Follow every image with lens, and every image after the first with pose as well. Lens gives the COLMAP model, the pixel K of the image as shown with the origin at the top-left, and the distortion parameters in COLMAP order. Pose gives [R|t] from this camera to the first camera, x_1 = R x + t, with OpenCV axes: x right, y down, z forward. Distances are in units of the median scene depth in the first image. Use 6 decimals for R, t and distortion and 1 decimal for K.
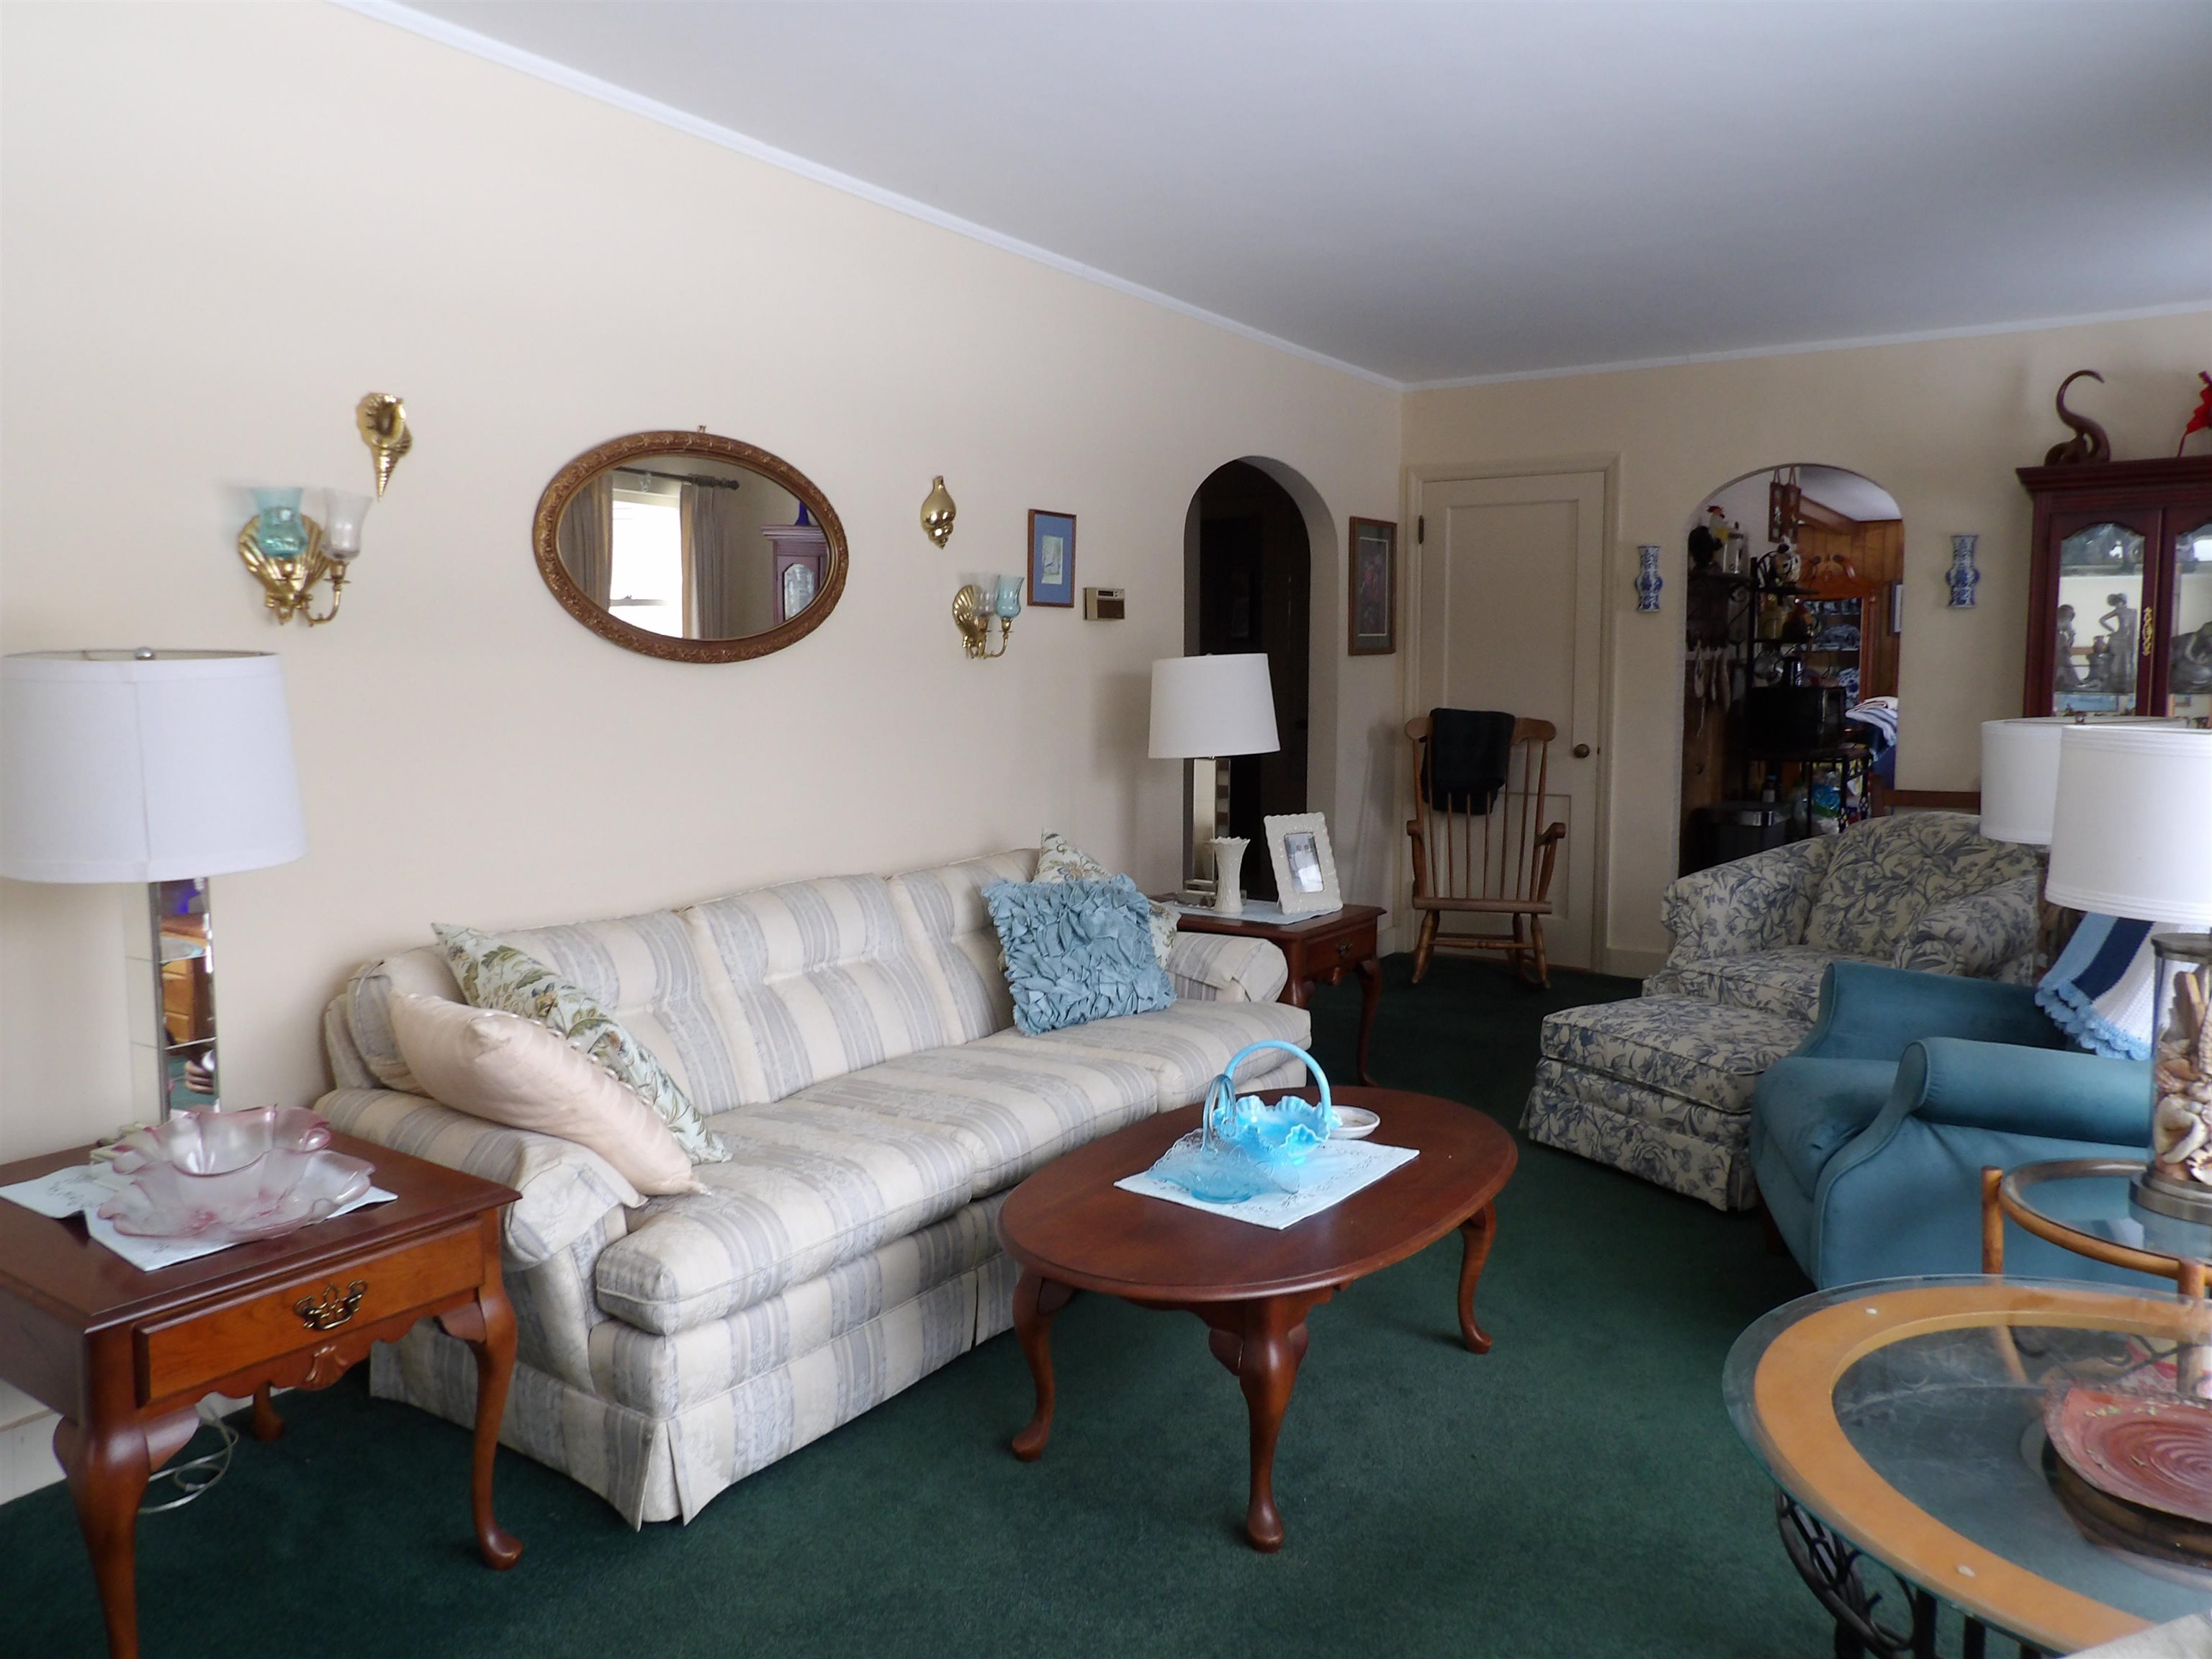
lens RADIAL K [[1579.8, 0, 1095.5], [0, 1579.8, 821.9], [0, 0, 1]] dist [-0.044269, 0.051711]
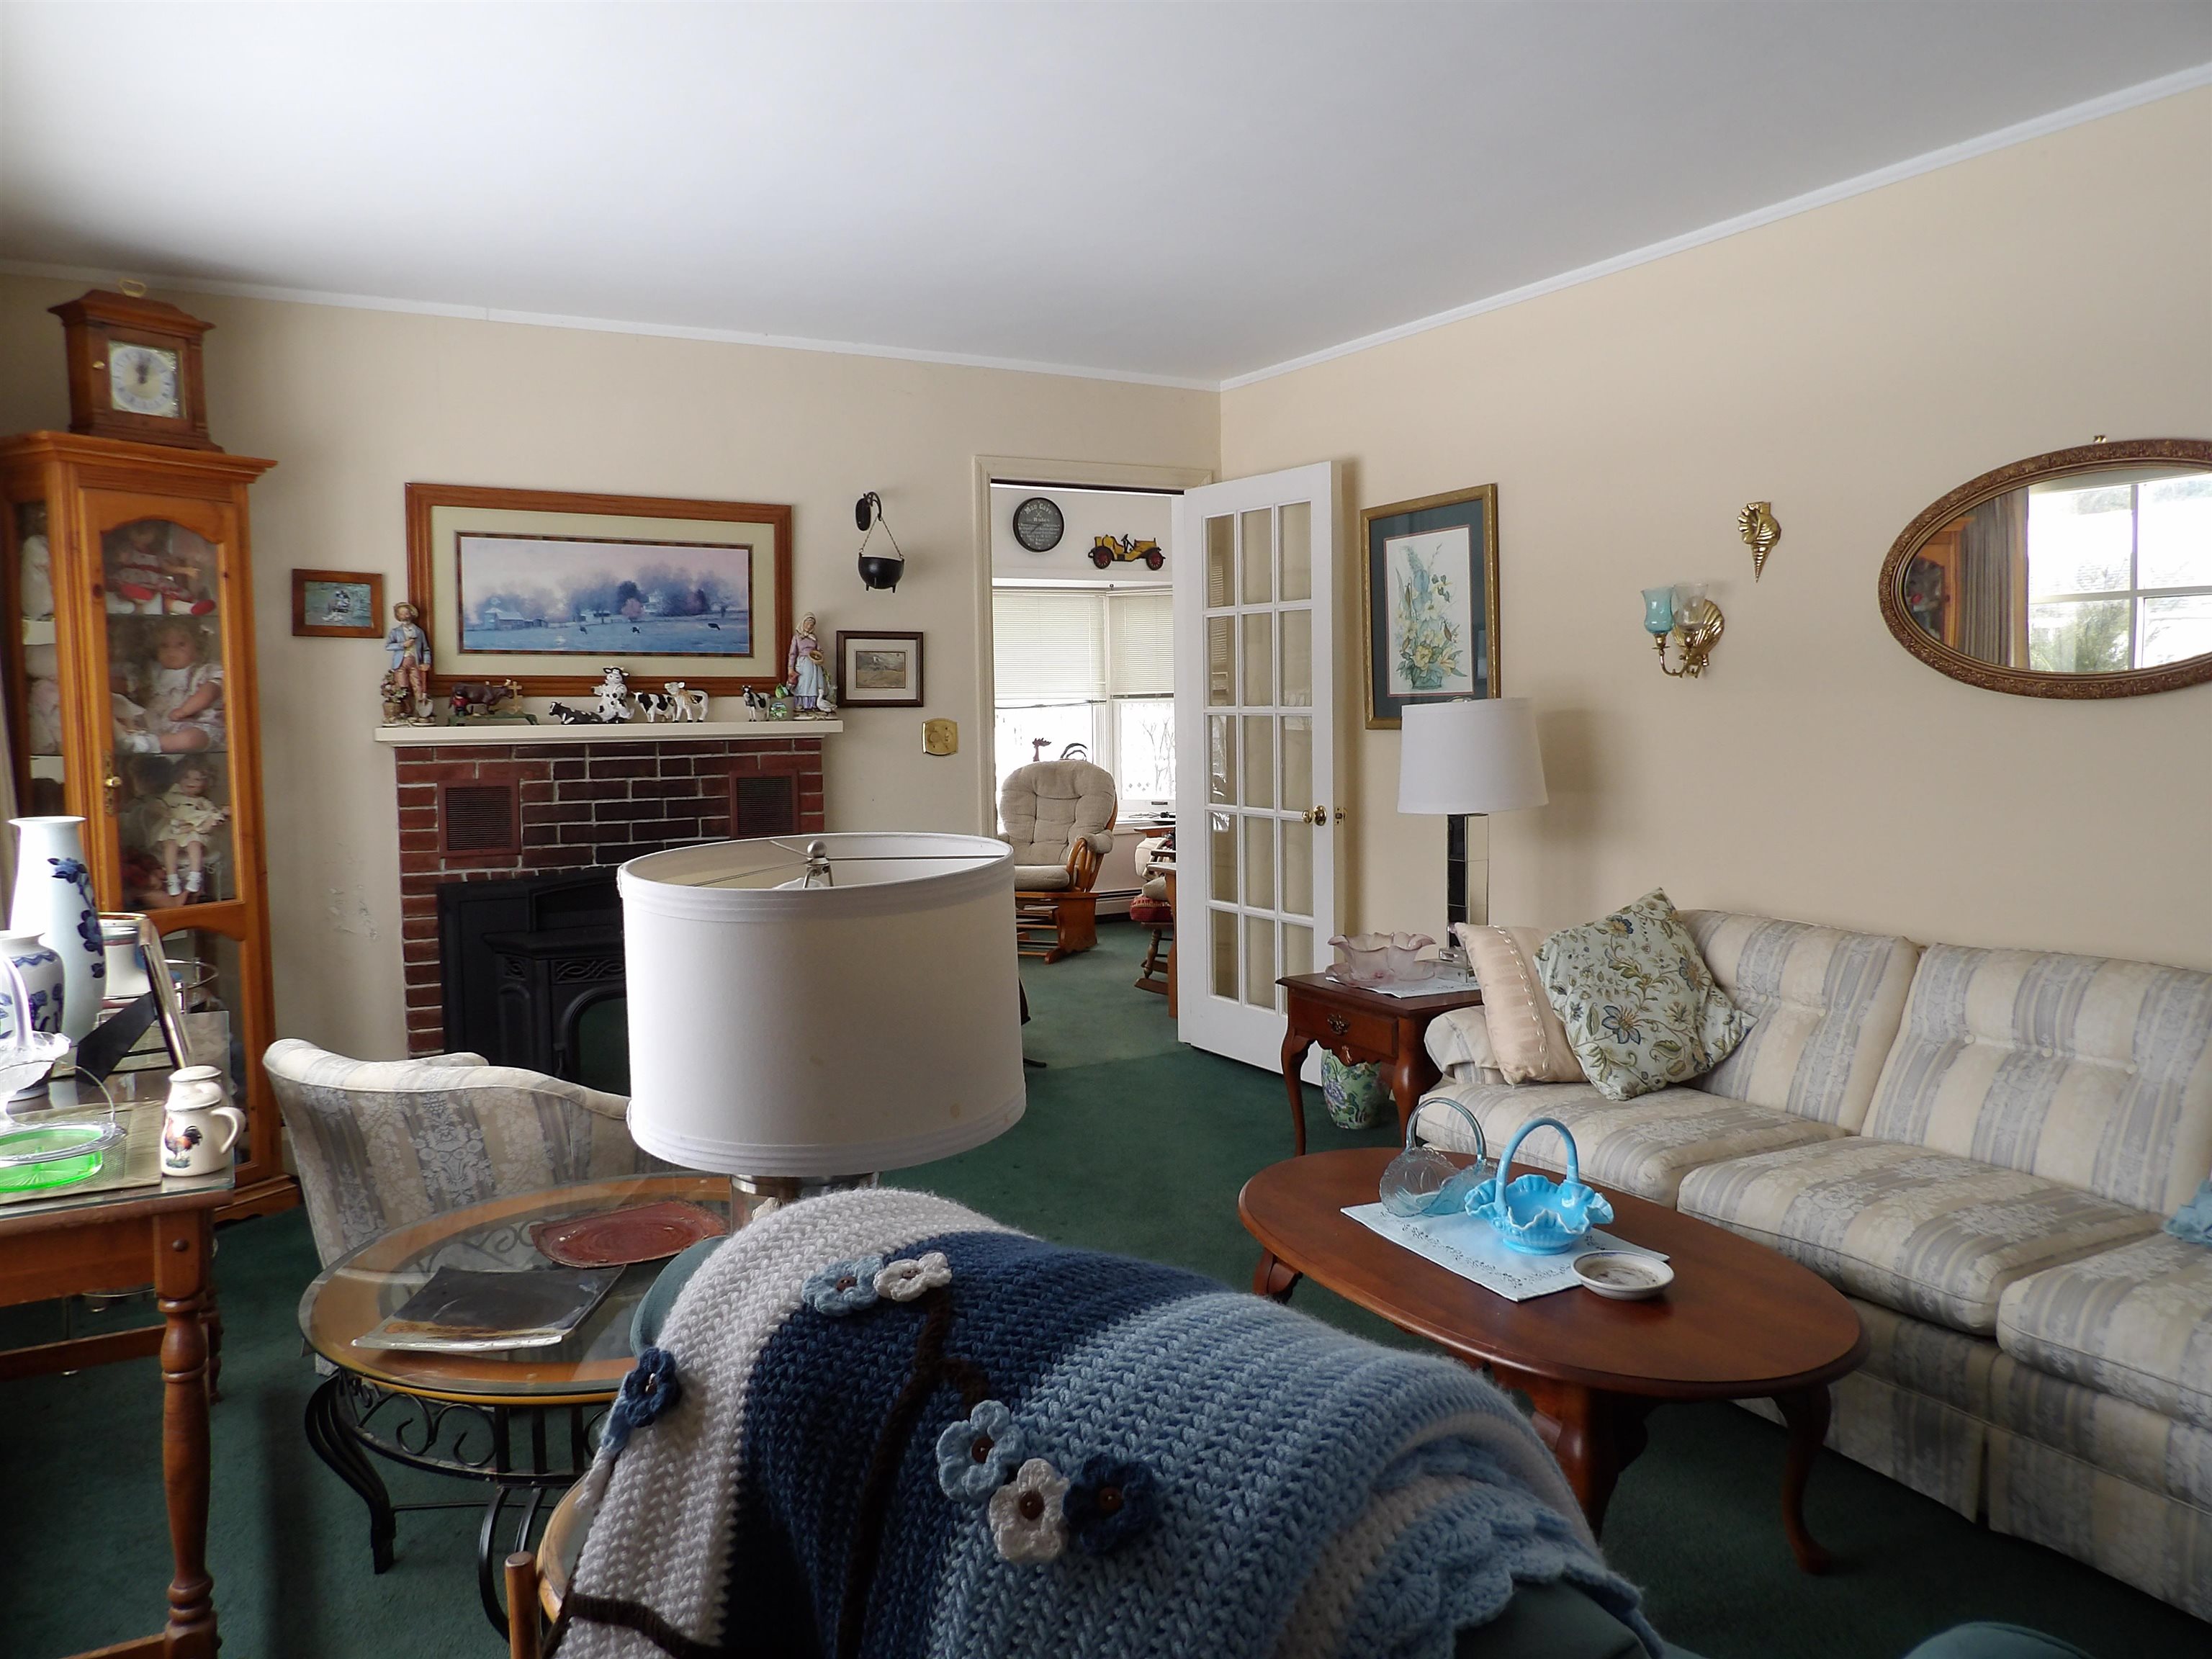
lens RADIAL K [[1579.8, 0, 1095.5], [0, 1579.8, 821.9], [0, 0, 1]] dist [-0.044269, 0.051711]
pose [[-0.423926, 0.080087, -0.902149, 0.688058], [-0.061718, 0.991213, 0.116995, -0.083850], [0.903592, 0.105276, -0.415258, 0.725069]]
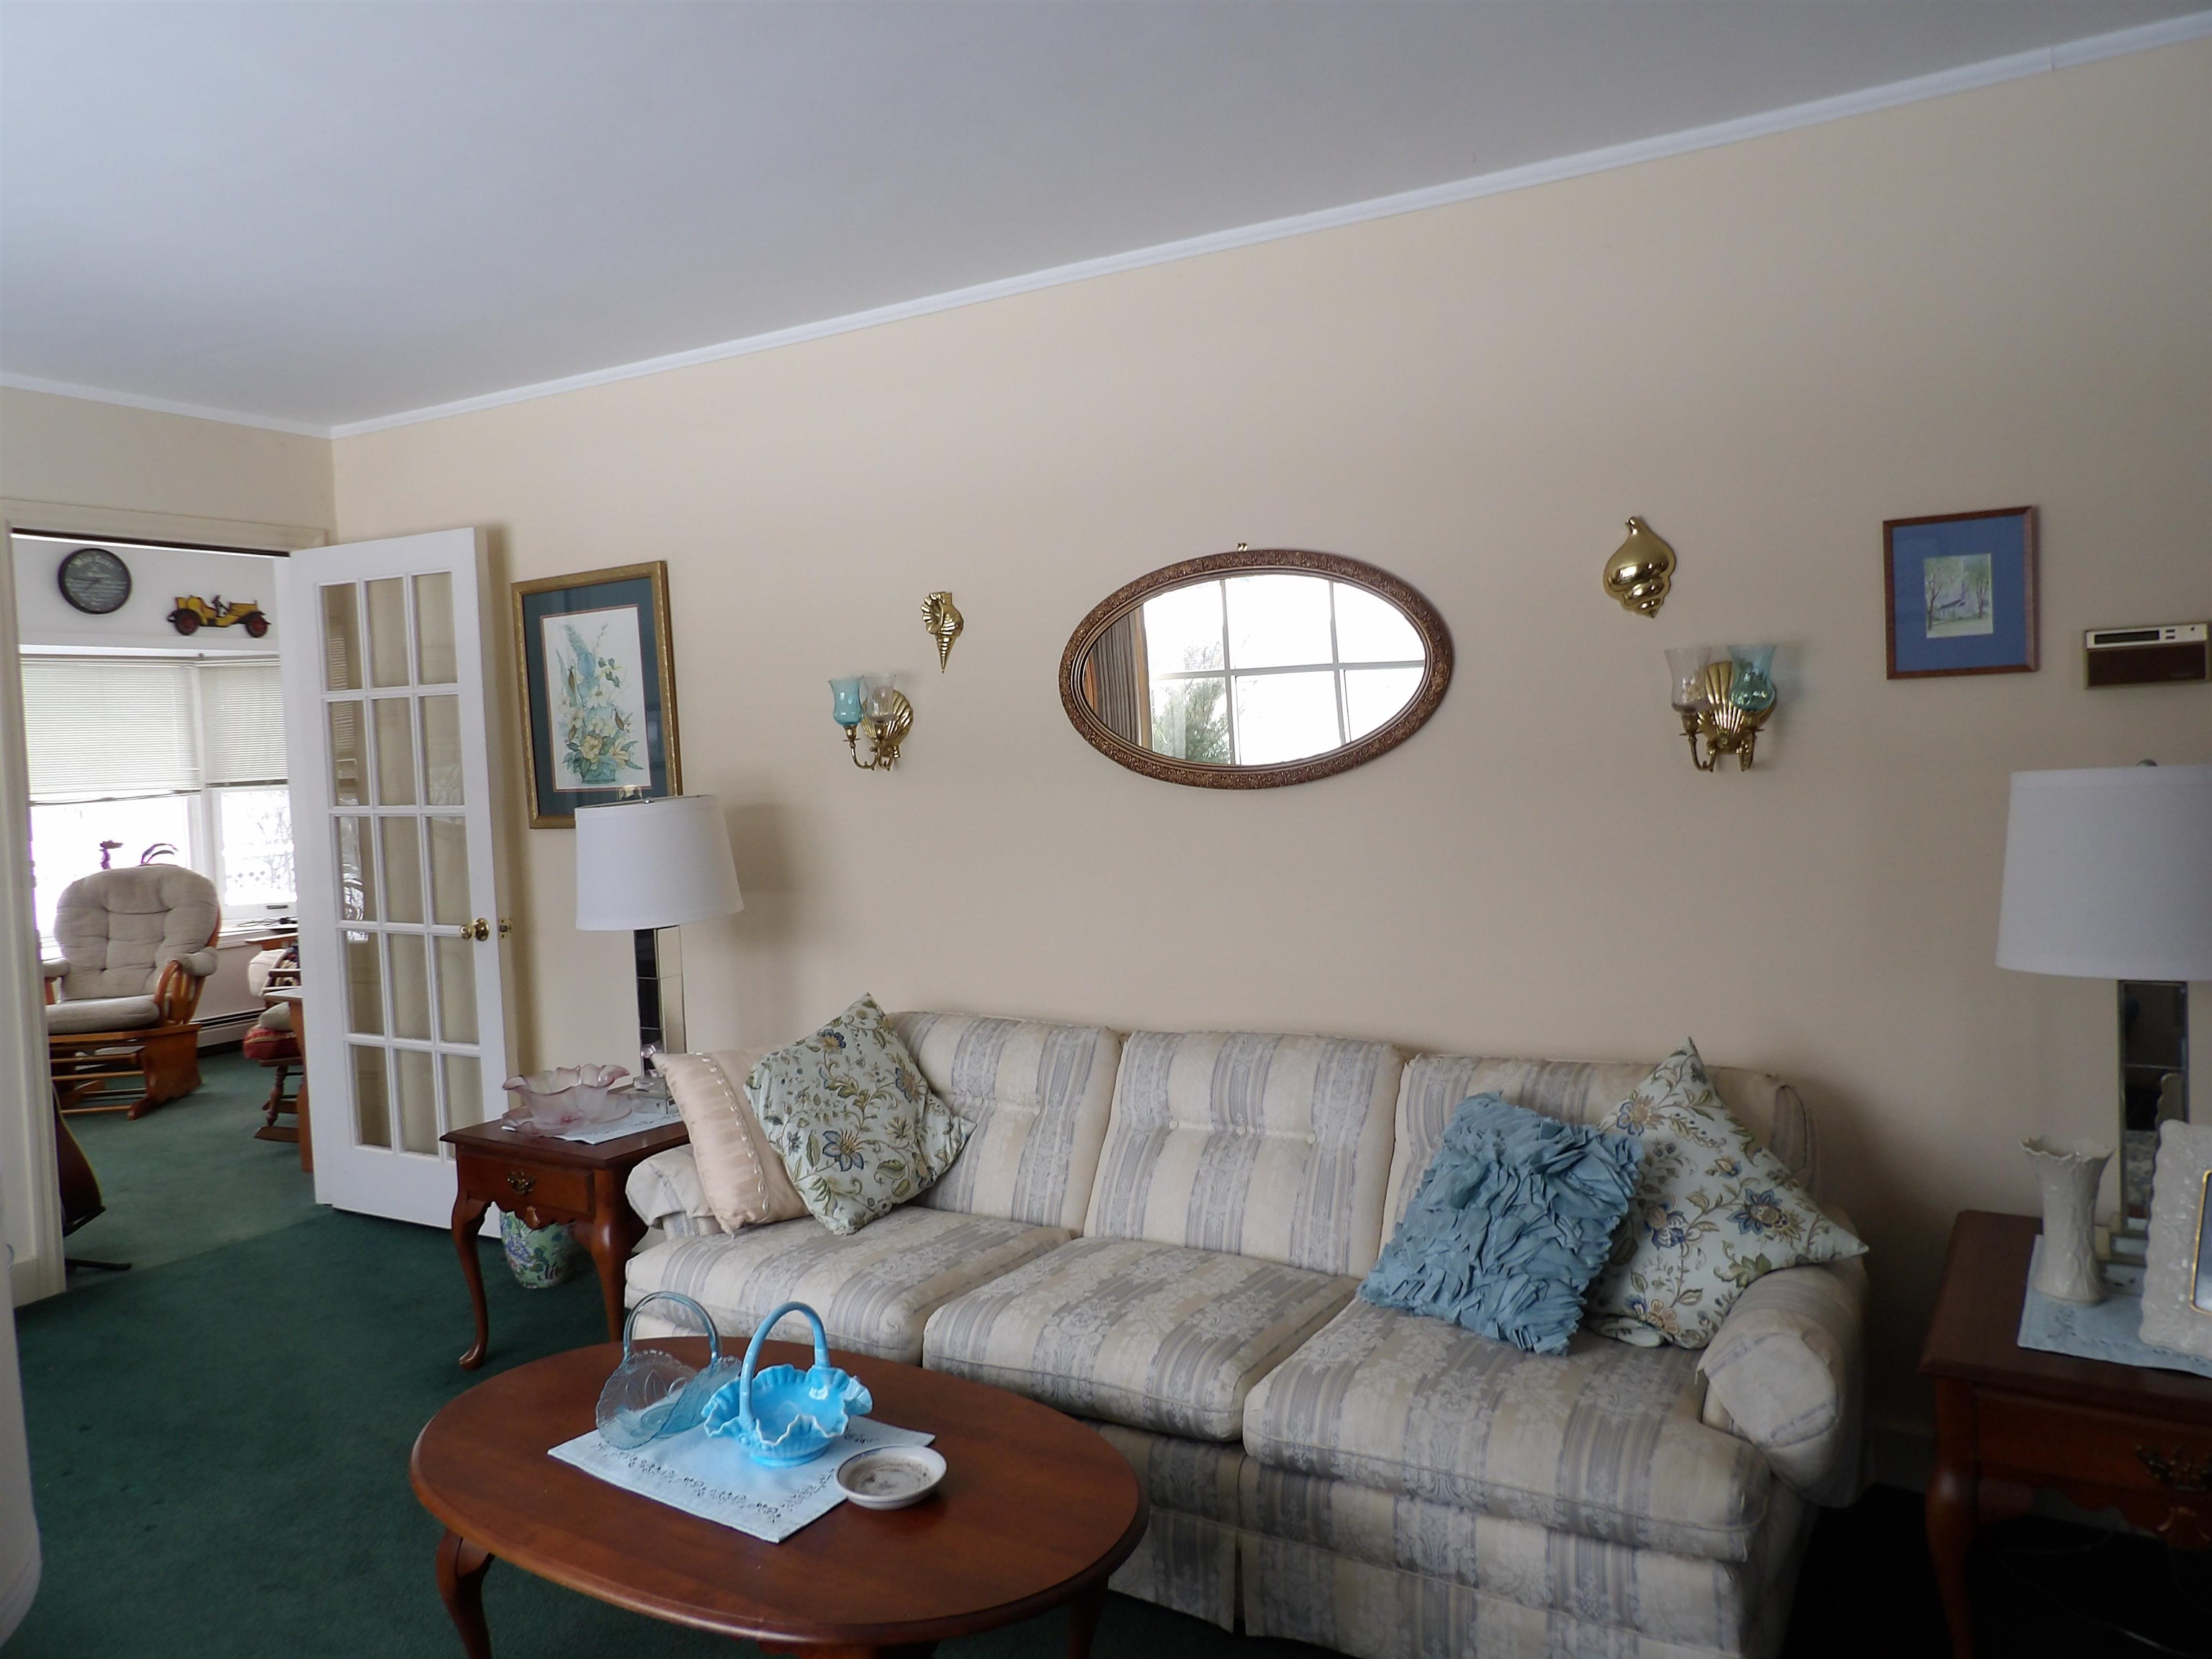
lens RADIAL K [[1579.8, 0, 1095.5], [0, 1579.8, 821.9], [0, 0, 1]] dist [-0.044269, 0.051711]
pose [[0.086395, 0.054017, -0.994796, 0.599687], [-0.049604, 0.997524, 0.049857, -0.103267], [0.995025, 0.045038, 0.088860, 0.689644]]
